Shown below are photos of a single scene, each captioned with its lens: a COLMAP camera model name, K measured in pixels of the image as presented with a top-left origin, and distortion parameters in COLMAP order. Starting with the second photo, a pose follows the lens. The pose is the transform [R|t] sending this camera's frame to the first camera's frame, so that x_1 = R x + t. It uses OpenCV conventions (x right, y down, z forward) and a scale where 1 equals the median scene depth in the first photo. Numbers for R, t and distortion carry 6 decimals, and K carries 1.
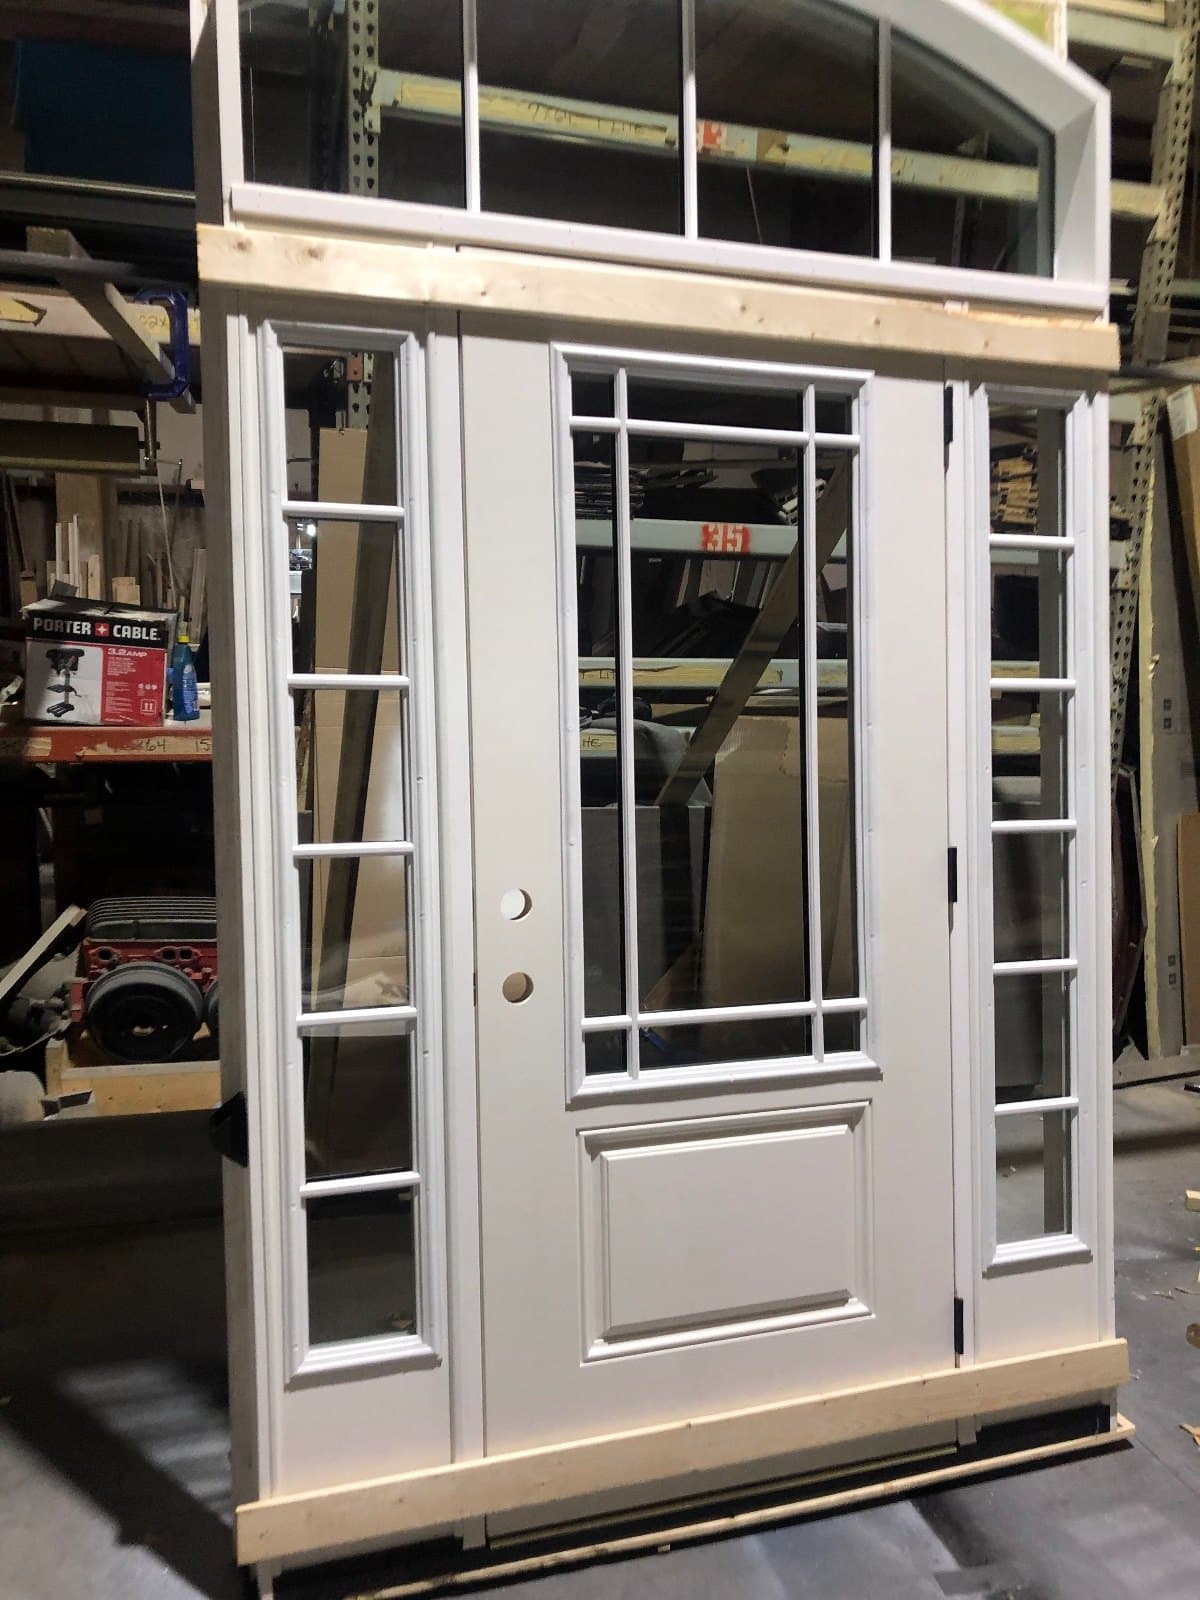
lens RADIAL K [[1236.5, 0, 598.2], [0, 1236.5, 805.4], [0, 0, 1]] dist [0.024715, 0.013157]
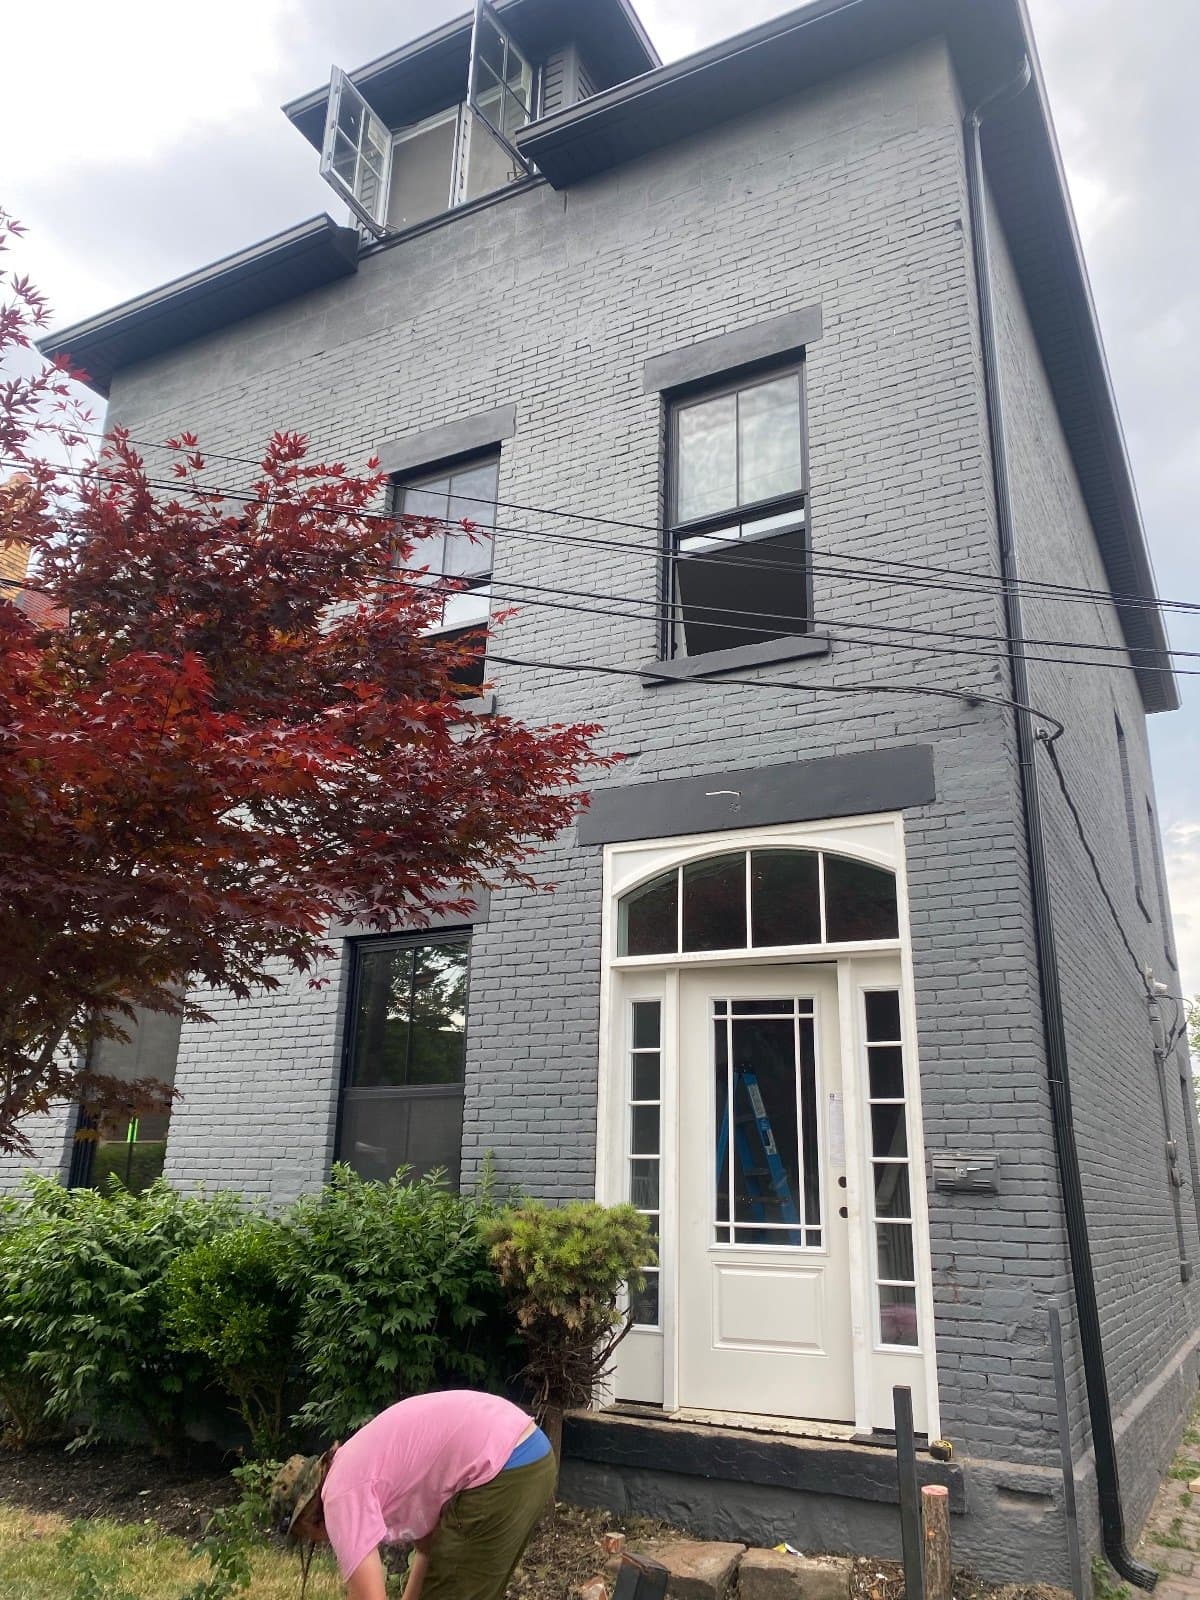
lens RADIAL K [[1236.5, 0, 598.2], [0, 1236.5, 805.4], [0, 0, 1]] dist [0.024715, 0.013157]
pose [[0.804875, -0.136277, -0.577585, 1.390911], [-0.040697, 0.958310, -0.282819, 0.060001], [0.592047, 0.251140, 0.765773, -1.450674]]
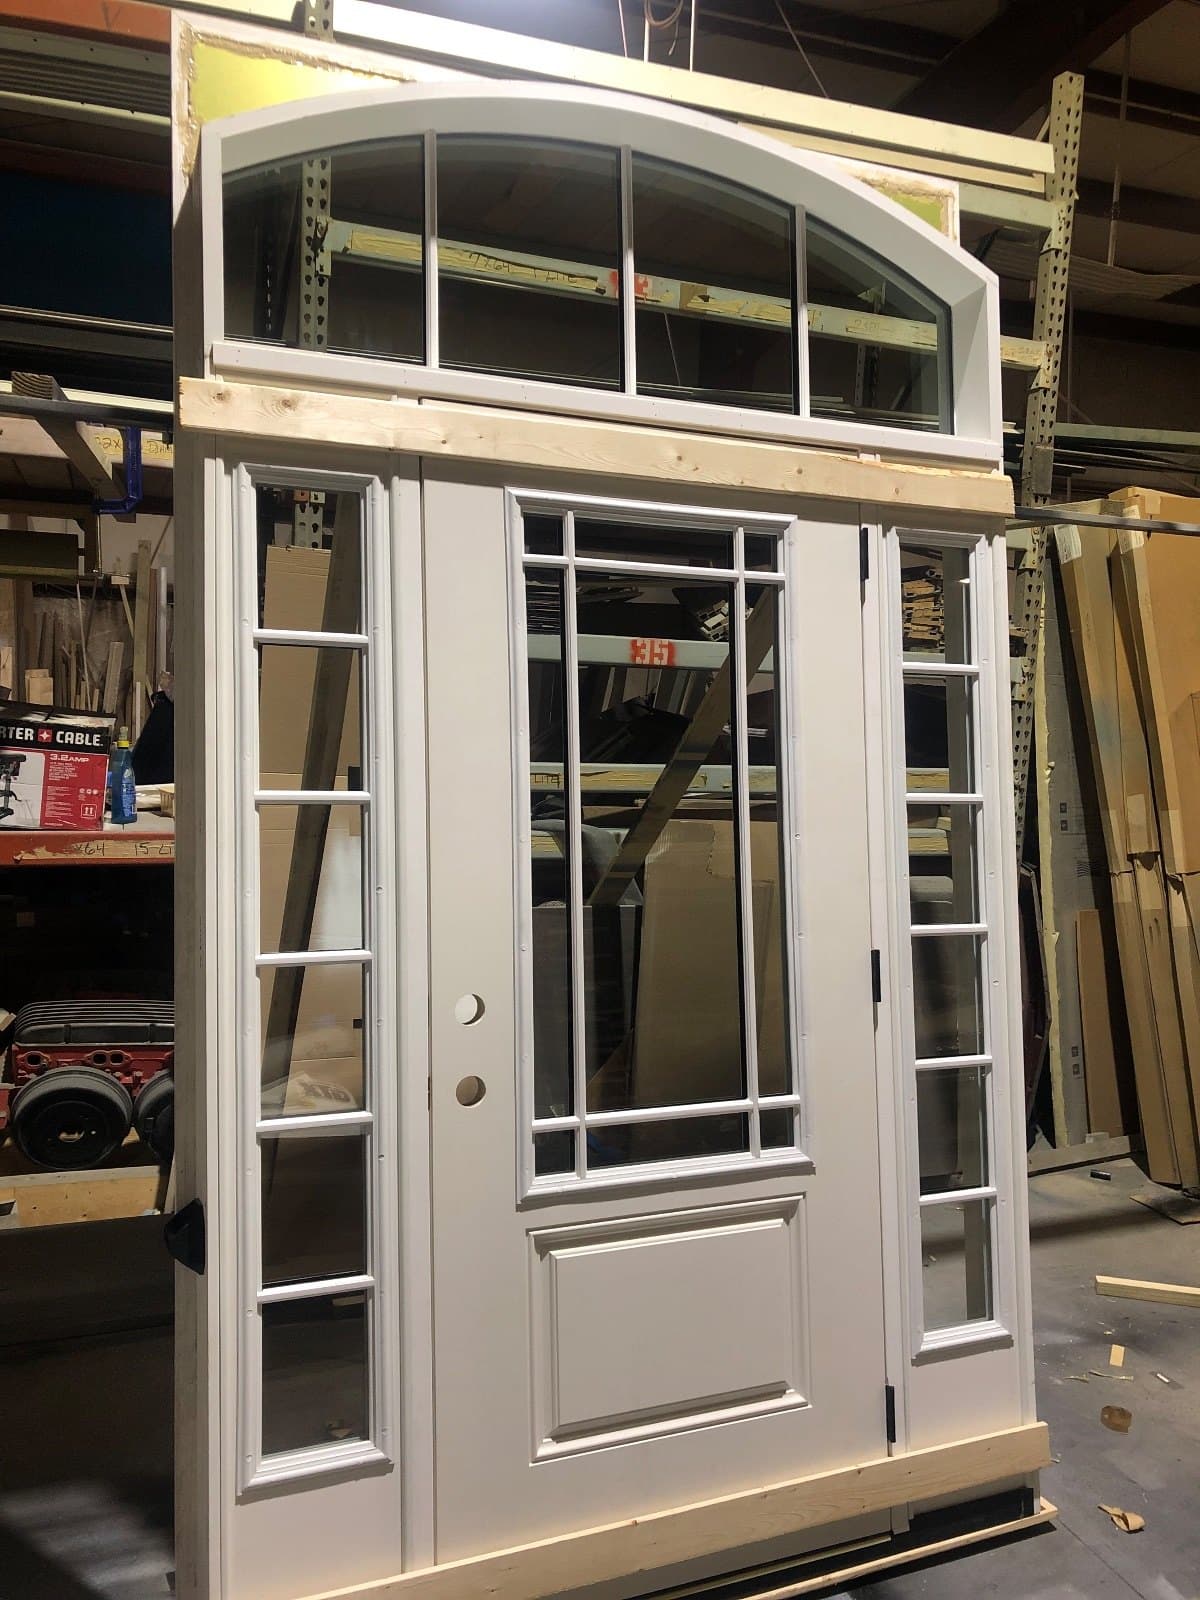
lens RADIAL K [[1236.5, 0, 598.2], [0, 1236.5, 805.4], [0, 0, 1]] dist [0.024715, 0.013157]
pose [[0.997429, 0.002418, 0.071615, -0.028700], [0.002735, 0.997418, -0.071760, -0.014419], [-0.071604, 0.071771, 0.994848, -0.052757]]
